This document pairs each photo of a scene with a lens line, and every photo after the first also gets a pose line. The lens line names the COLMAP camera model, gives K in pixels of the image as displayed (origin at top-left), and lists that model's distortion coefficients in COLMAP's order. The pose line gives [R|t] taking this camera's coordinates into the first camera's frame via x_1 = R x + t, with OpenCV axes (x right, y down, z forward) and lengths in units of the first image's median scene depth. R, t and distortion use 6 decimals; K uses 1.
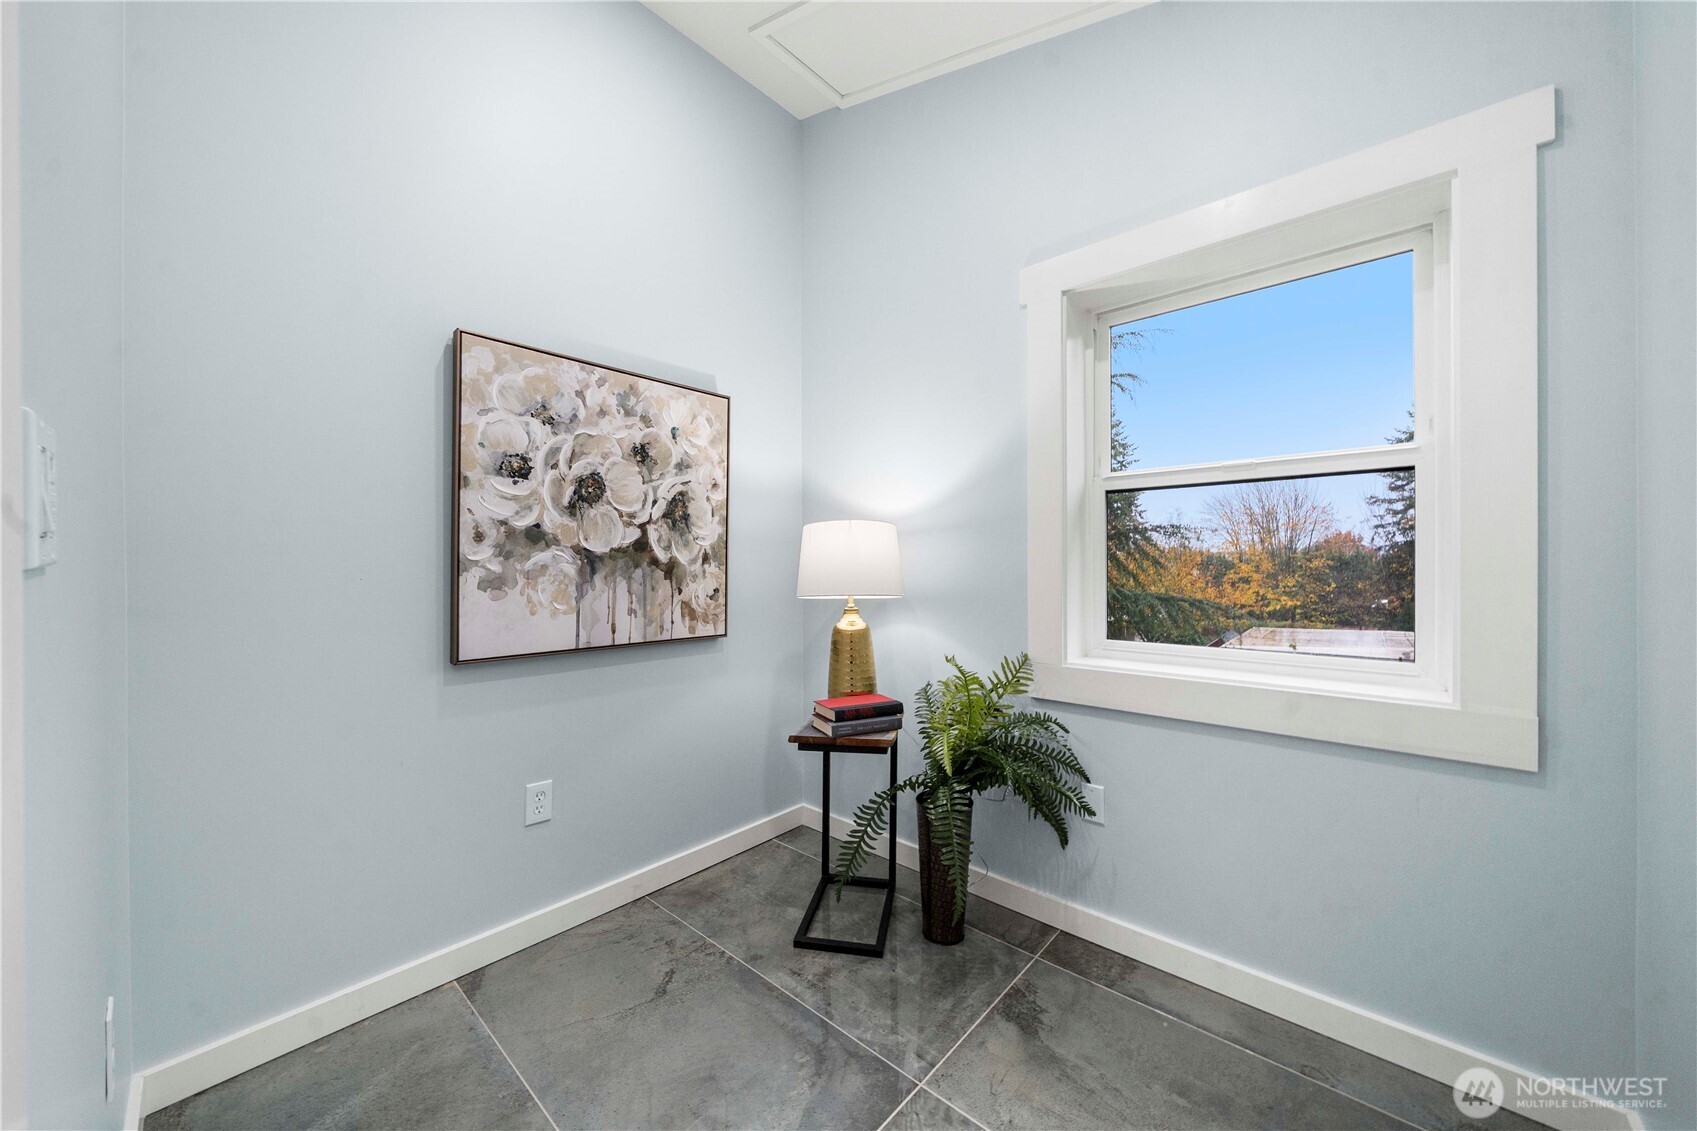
lens RADIAL K [[603.7, 0, 849.6], [0, 603.7, 562.5], [0, 0, 1]] dist [-0.000118, -0.000009]
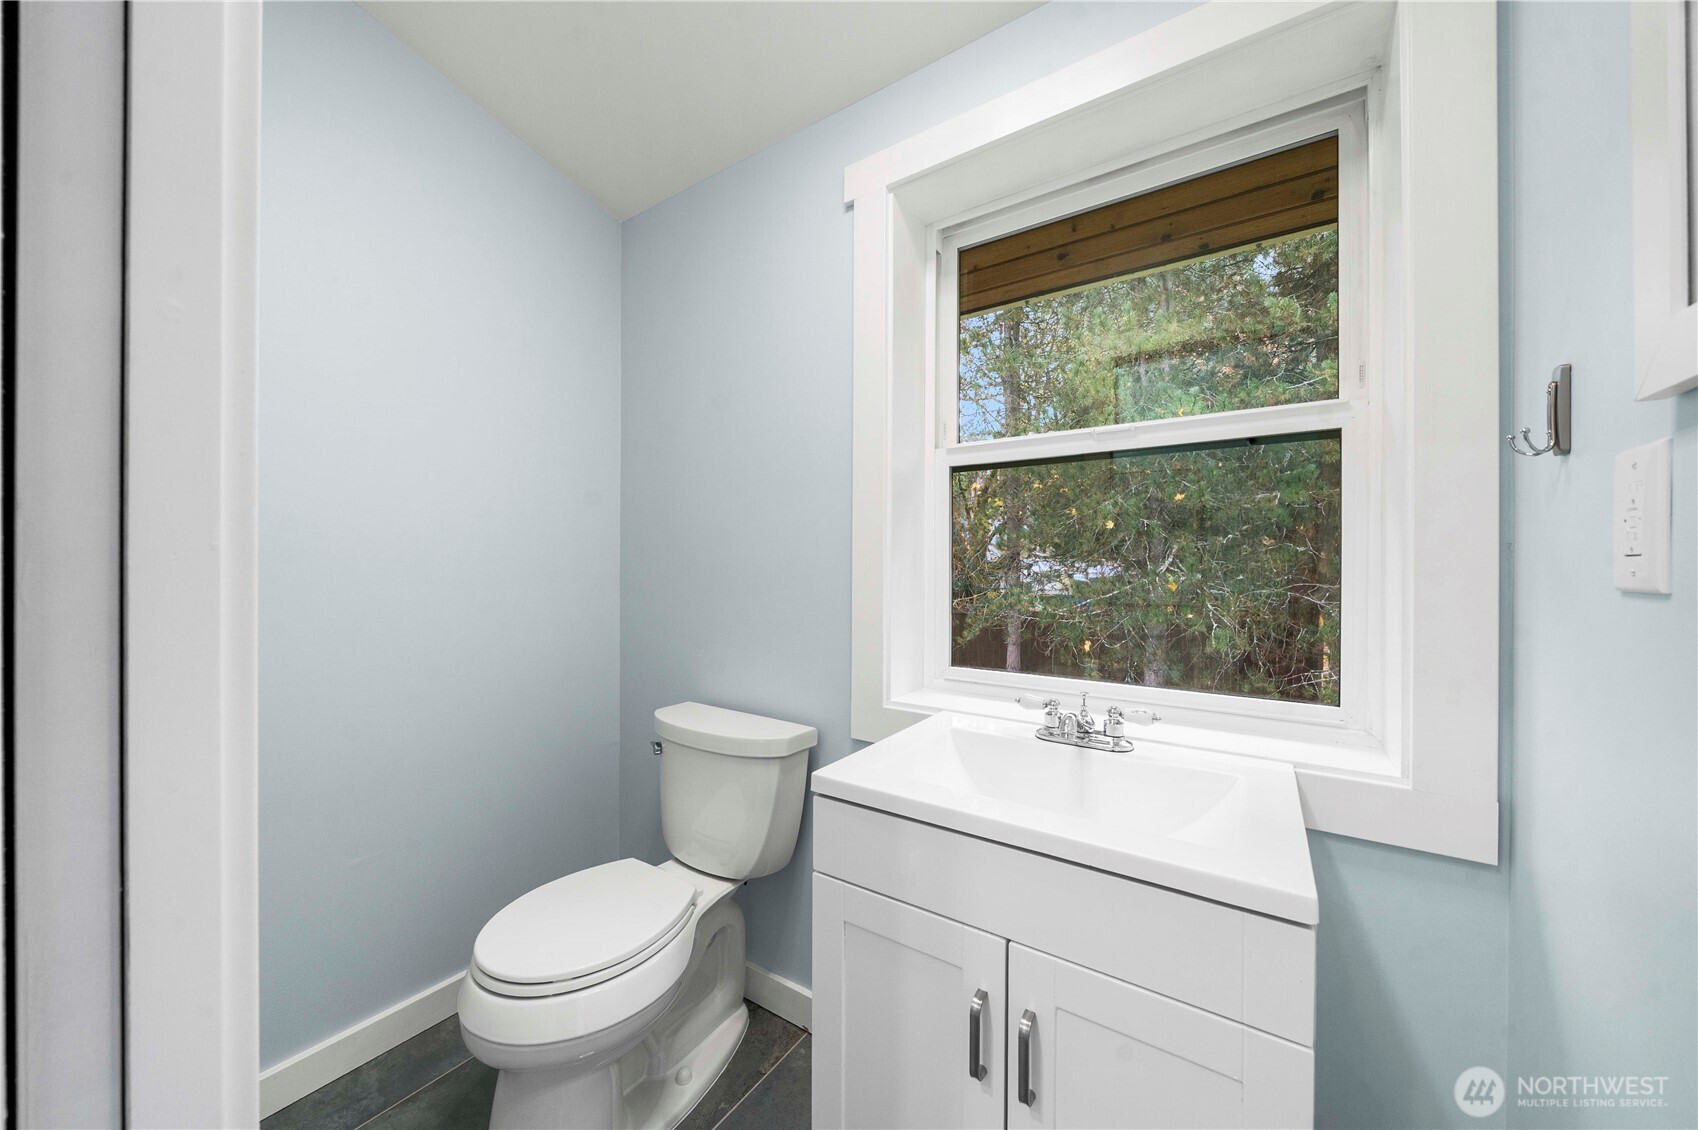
lens RADIAL K [[604.0, 0, 845.7], [0, 604.0, 567.5], [0, 0, 1]] dist [-0.000118, -0.000009]
pose [[0.991167, 0.006741, 0.132449, 0.209493], [-0.007282, 0.999967, 0.003604, 0.003257], [-0.132421, -0.004537, 0.991183, 0.289271]]
